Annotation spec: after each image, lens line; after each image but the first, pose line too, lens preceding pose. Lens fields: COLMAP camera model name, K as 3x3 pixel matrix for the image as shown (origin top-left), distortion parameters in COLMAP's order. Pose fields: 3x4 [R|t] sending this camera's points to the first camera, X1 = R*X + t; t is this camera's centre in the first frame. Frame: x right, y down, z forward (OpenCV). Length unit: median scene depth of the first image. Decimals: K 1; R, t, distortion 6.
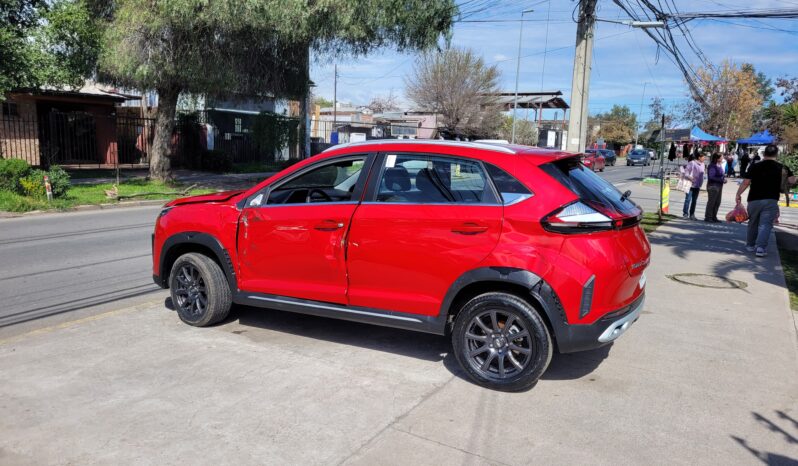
lens RADIAL K [[602.3, 0, 394.9], [0, 602.3, 232.7], [0, 0, 1]] dist [0.021572, 0.006142]
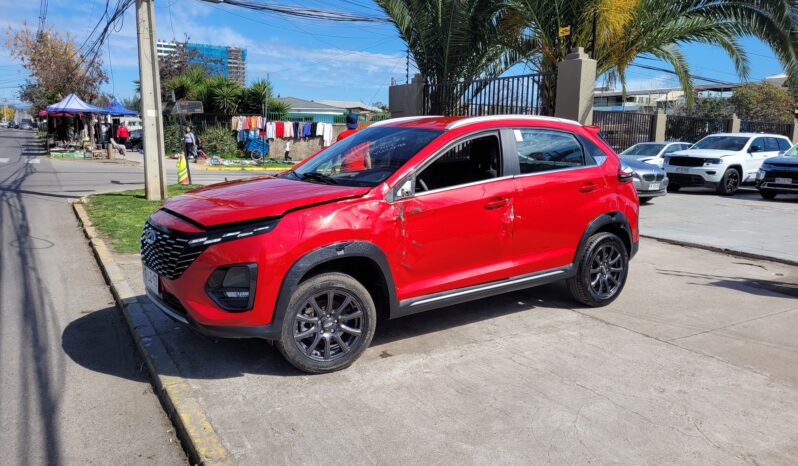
lens RADIAL K [[602.3, 0, 406.8], [0, 602.3, 236.0], [0, 0, 1]] dist [0.021572, 0.006142]
pose [[0.465812, -0.171674, 0.868071, -1.143856], [0.125729, 0.983888, 0.127111, -0.113147], [-0.875906, 0.049932, 0.479891, 0.719928]]
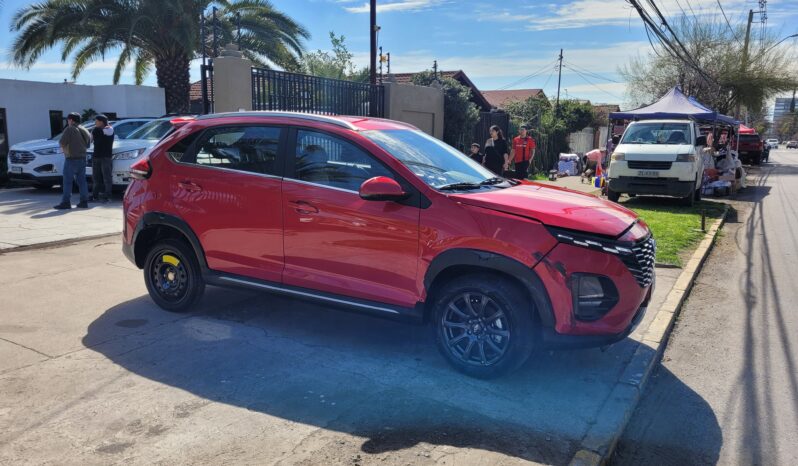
lens RADIAL K [[602.3, 0, 394.0], [0, 602.3, 235.4], [0, 0, 1]] dist [0.021572, 0.006142]
pose [[-0.998605, -0.051901, -0.009749, -0.080917], [-0.052340, 0.948176, 0.313404, -0.344908], [-0.007022, 0.313477, -0.949570, 2.448795]]
